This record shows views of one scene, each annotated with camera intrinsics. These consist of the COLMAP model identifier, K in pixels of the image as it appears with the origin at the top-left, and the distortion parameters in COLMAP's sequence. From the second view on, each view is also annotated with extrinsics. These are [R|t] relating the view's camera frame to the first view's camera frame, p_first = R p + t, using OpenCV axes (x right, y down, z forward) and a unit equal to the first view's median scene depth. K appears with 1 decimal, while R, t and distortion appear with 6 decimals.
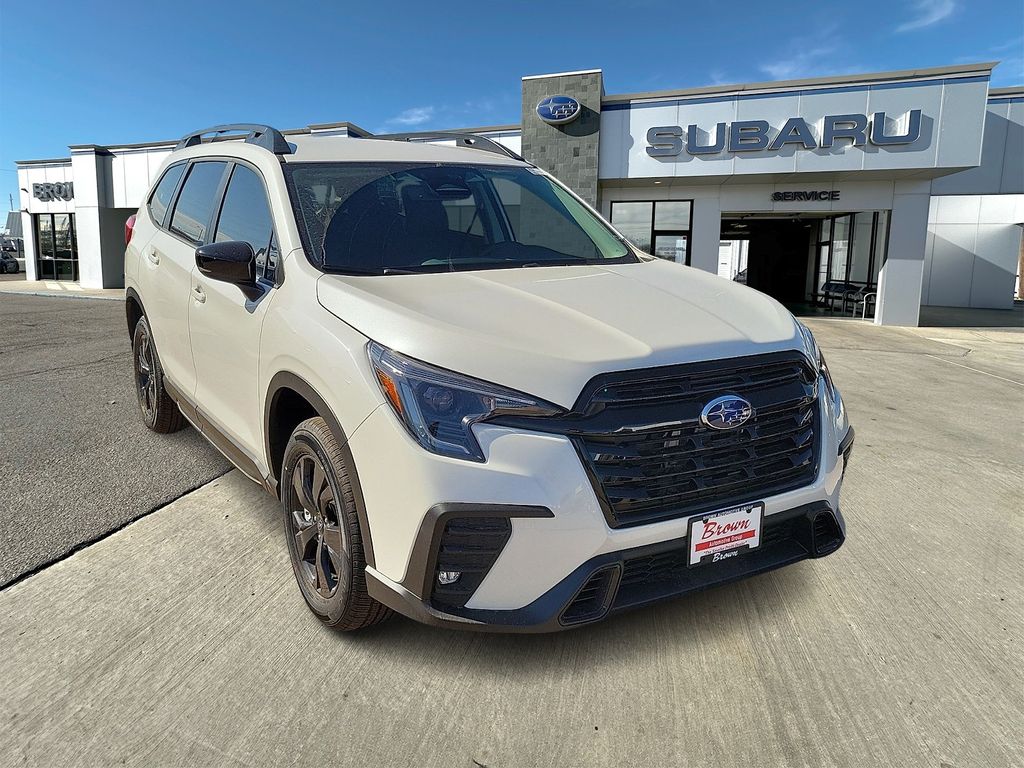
lens RADIAL K [[916.1, 0, 546.1], [0, 916.1, 367.3], [0, 0, 1]] dist [0.039717, -0.003873]
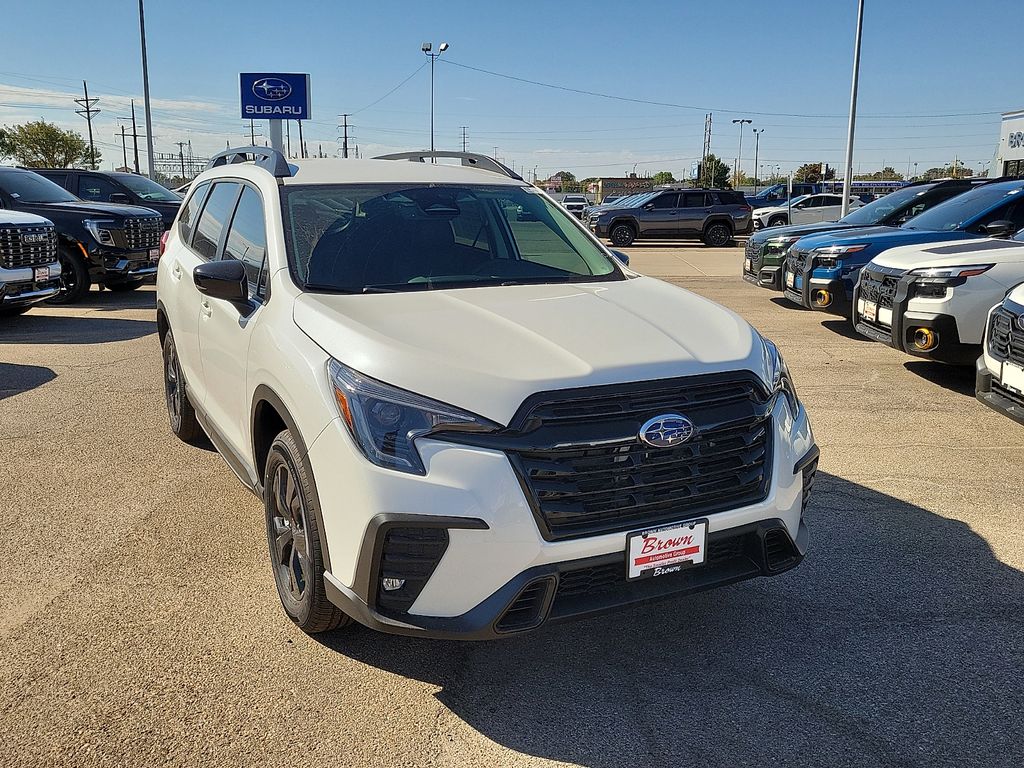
lens RADIAL K [[916.1, 0, 546.1], [0, 916.1, 367.3], [0, 0, 1]] dist [0.039717, -0.003873]
pose [[0.996844, 0.010057, -0.078742, 0.138981], [-0.010644, 0.999919, -0.007031, -0.012914], [0.078665, 0.007847, 0.996870, -0.034153]]
